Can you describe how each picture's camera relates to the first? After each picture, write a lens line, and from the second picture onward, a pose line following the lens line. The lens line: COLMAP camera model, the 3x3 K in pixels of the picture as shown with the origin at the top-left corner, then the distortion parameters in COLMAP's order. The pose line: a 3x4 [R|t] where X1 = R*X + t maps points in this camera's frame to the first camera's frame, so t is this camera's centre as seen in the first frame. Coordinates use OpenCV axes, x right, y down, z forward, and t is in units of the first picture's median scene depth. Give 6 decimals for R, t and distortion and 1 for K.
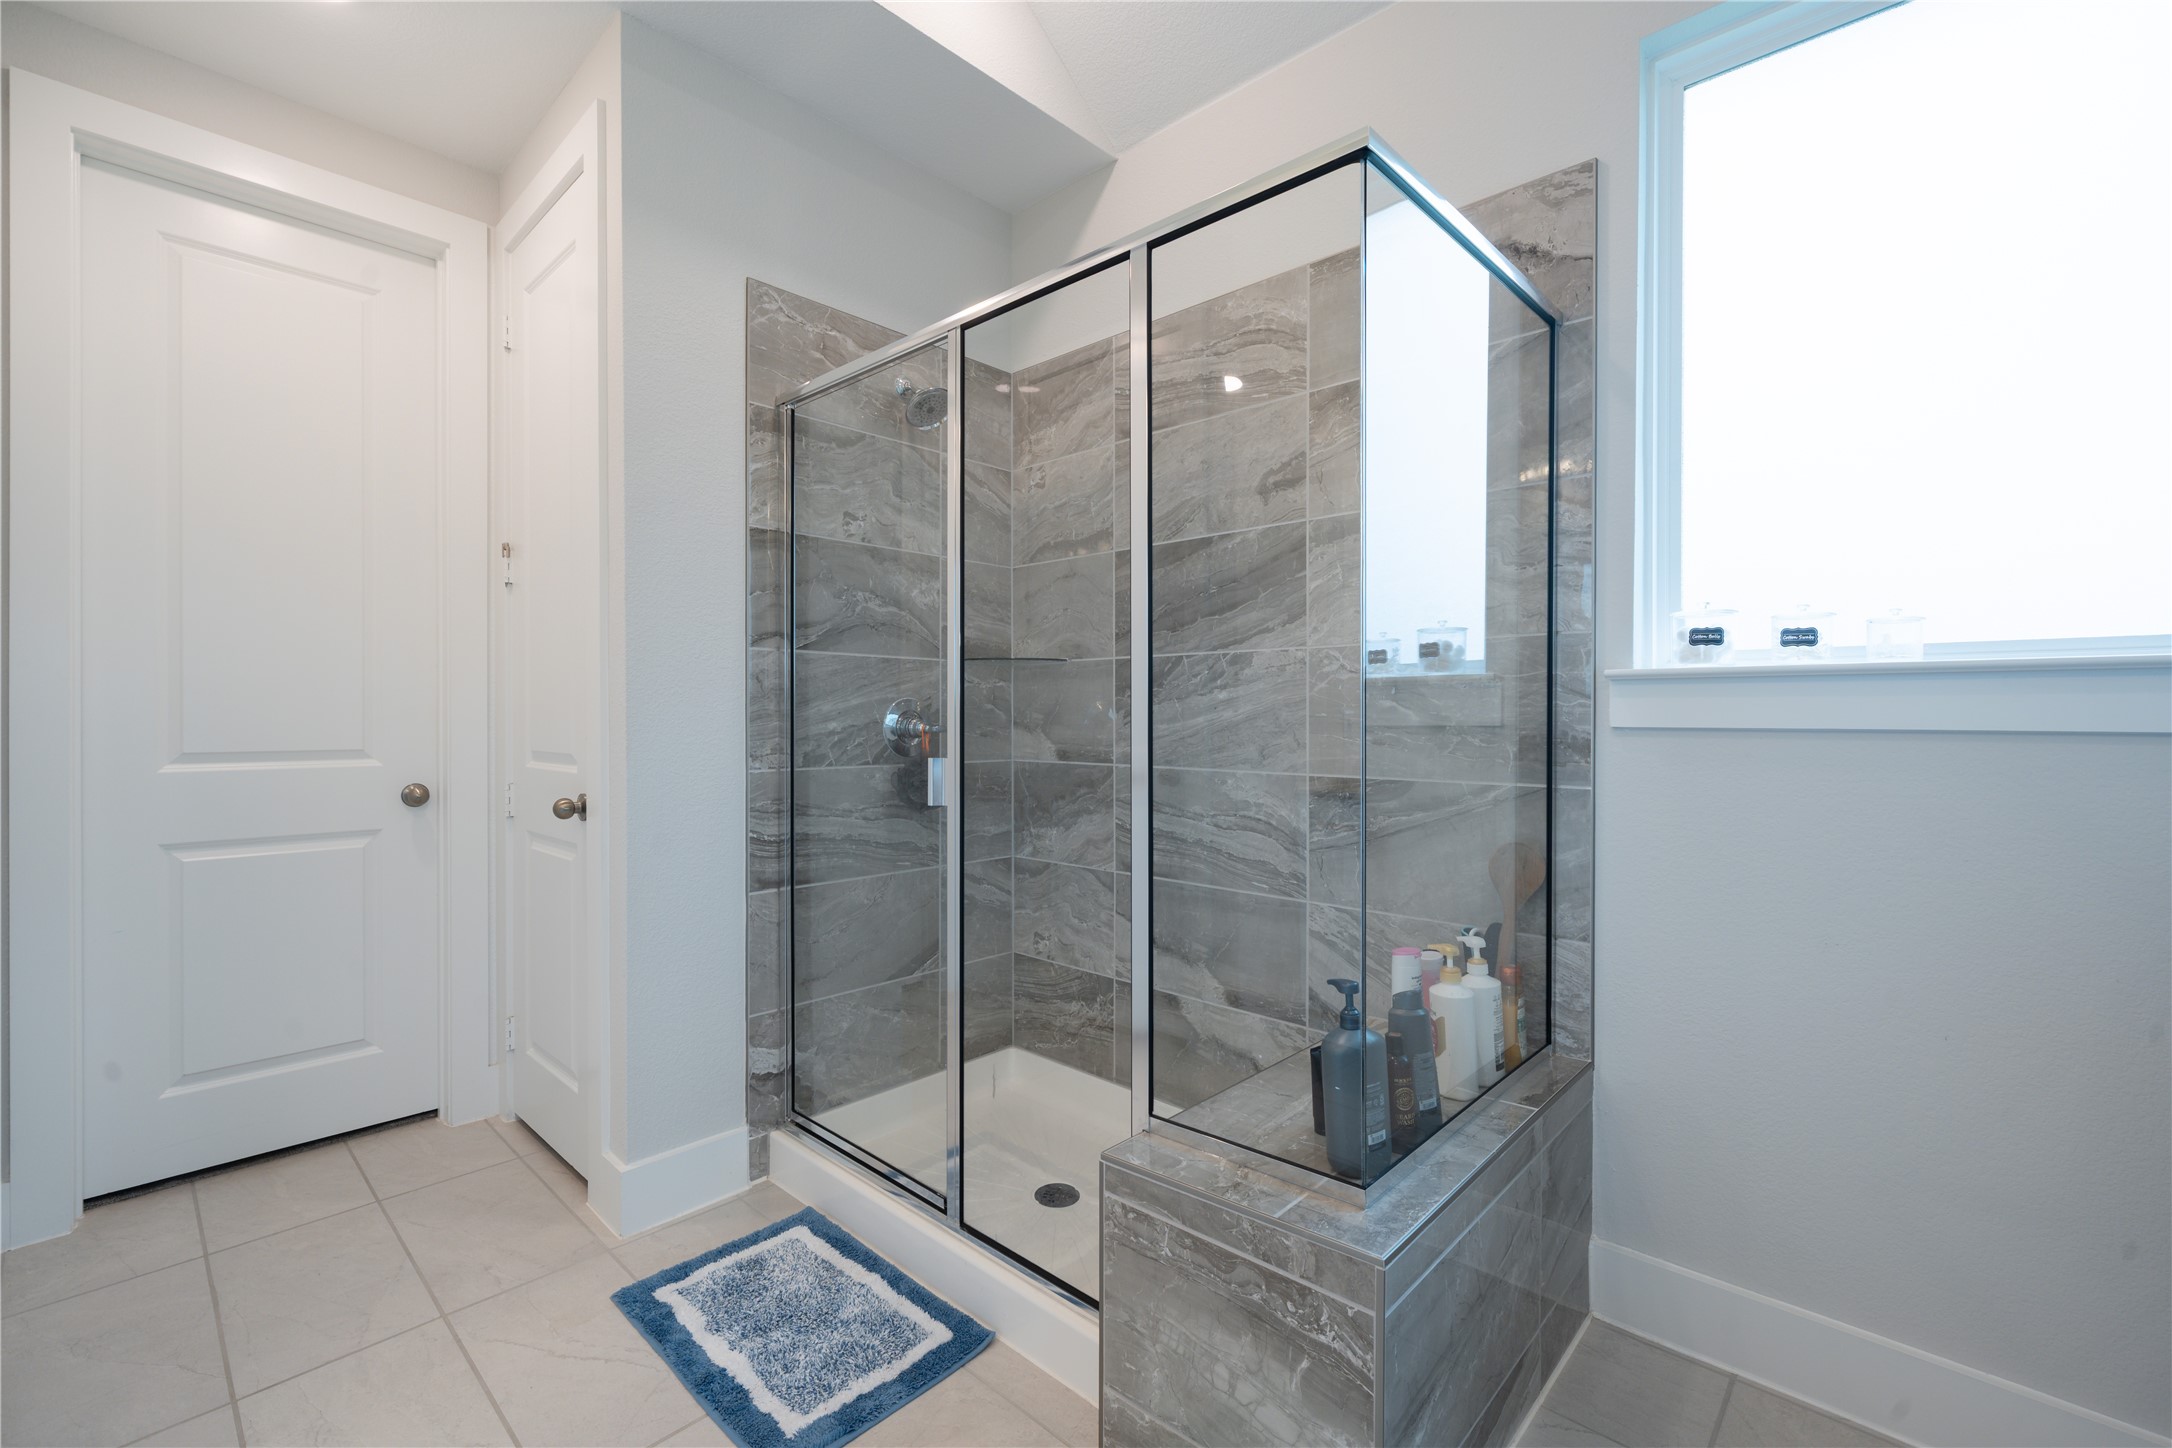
lens RADIAL K [[928.7, 0, 1076.6], [0, 928.7, 722.7], [0, 0, 1]] dist [0.000137, -0.000758]
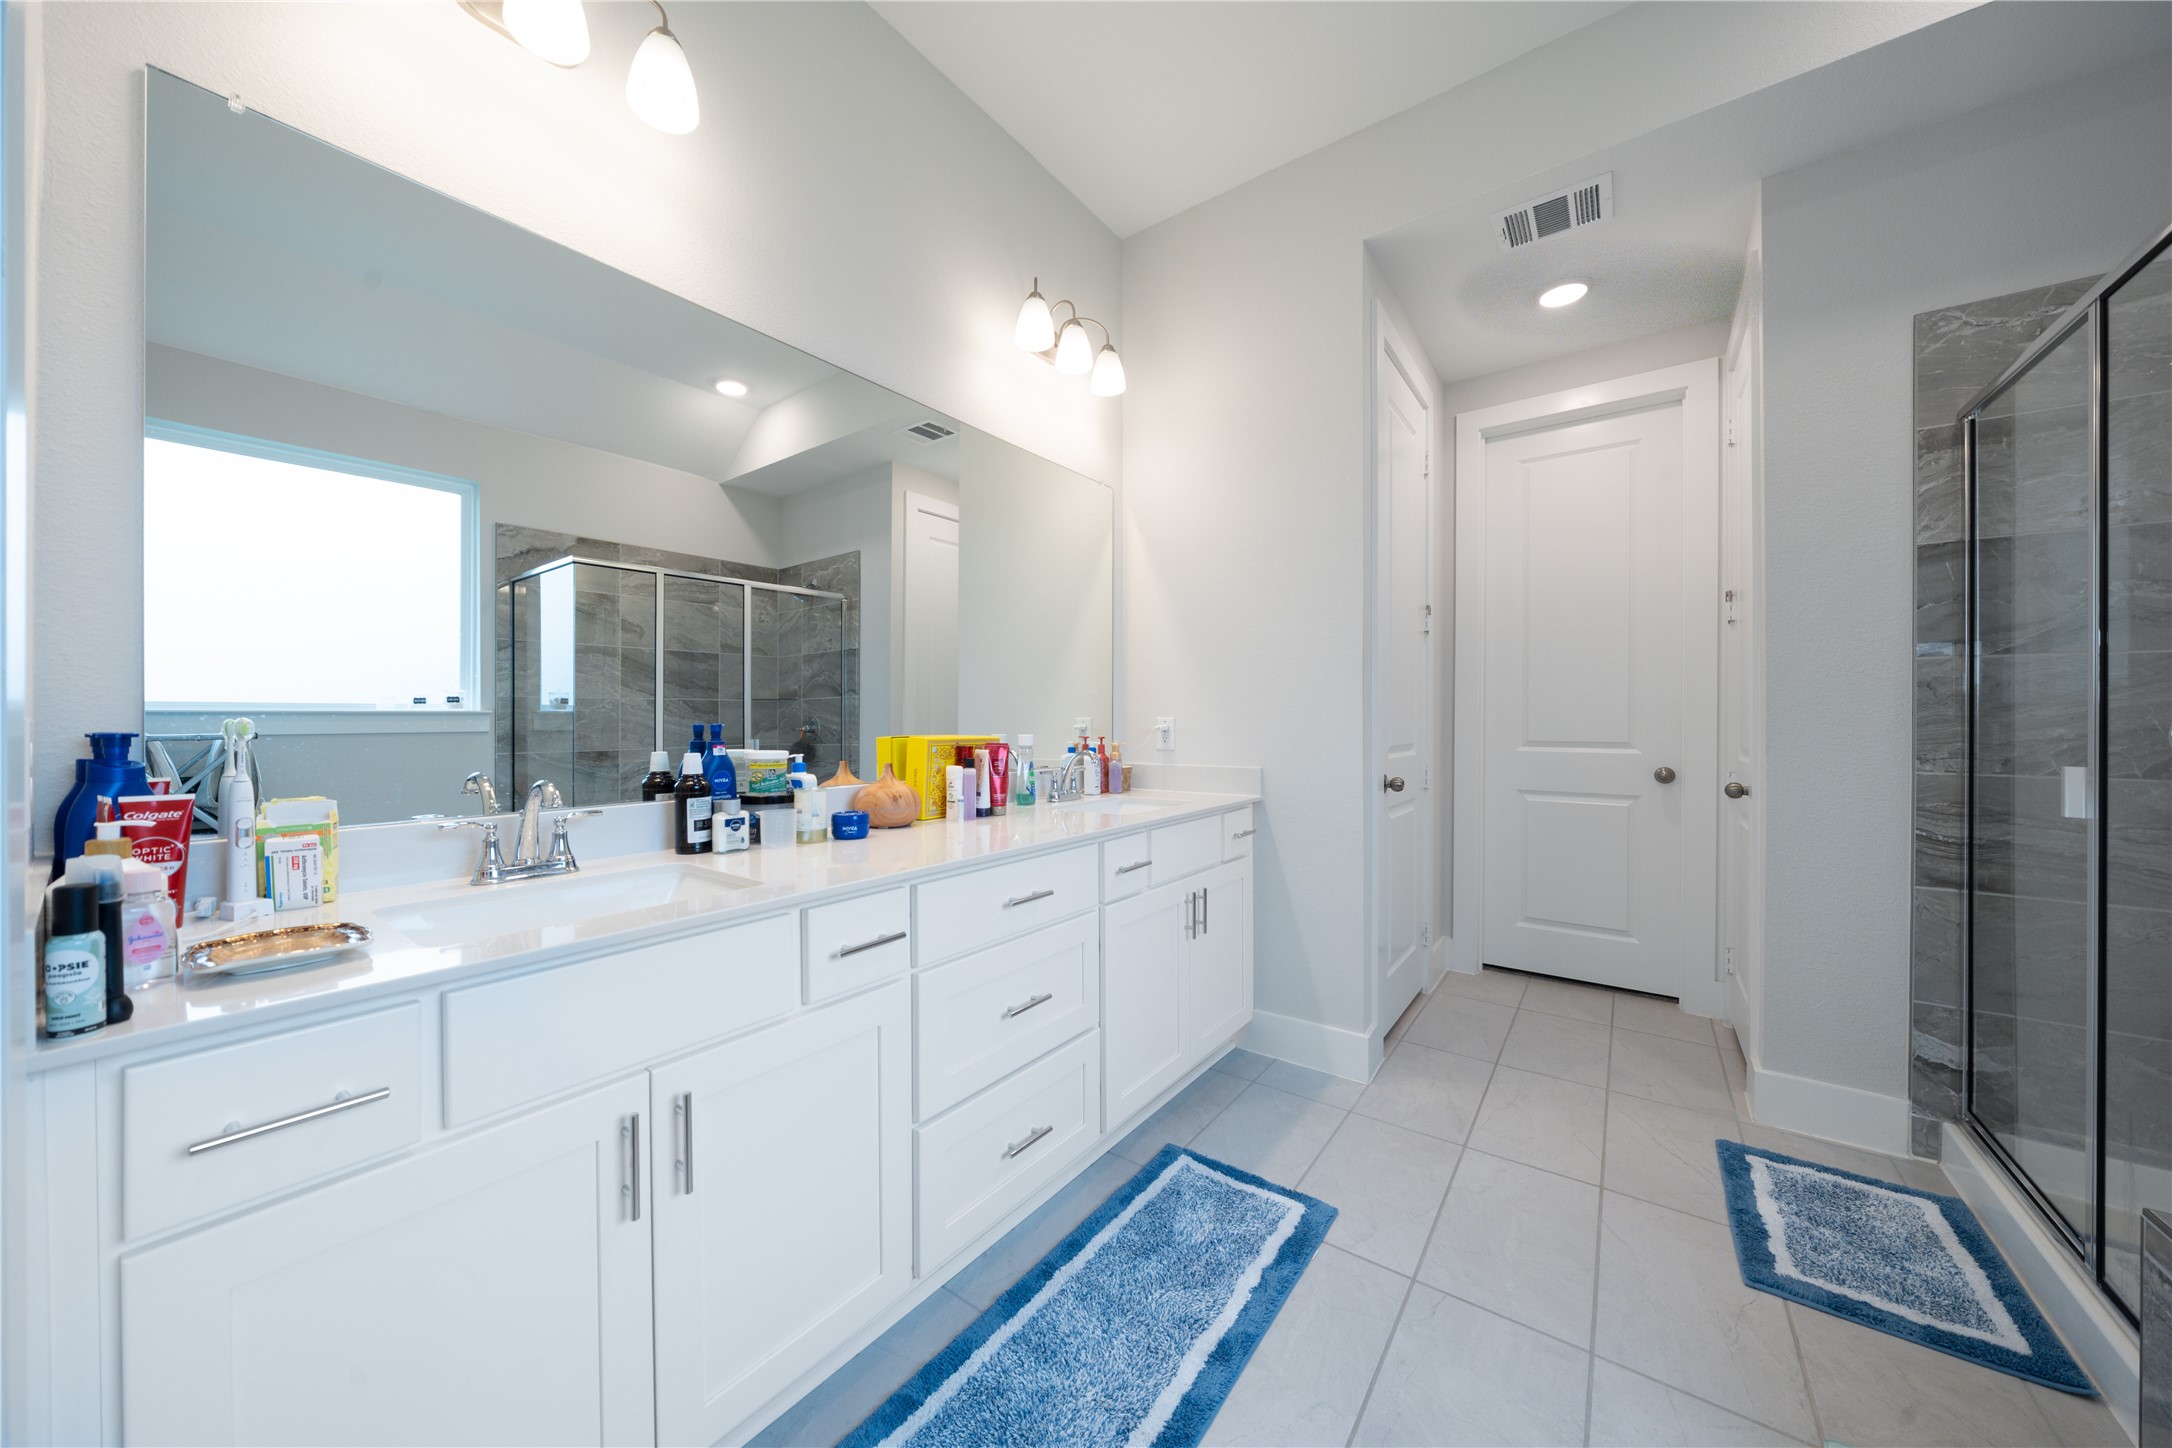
lens RADIAL K [[734.1, 0, 1074.0], [0, 734.1, 721.7], [0, 0, 1]] dist [-0.005395, -0.000035]
pose [[0.129084, 0.002894, -0.991629, 0.356334], [-0.008315, 0.999964, 0.001836, -0.000505], [0.991599, 0.008008, 0.129103, -0.075078]]
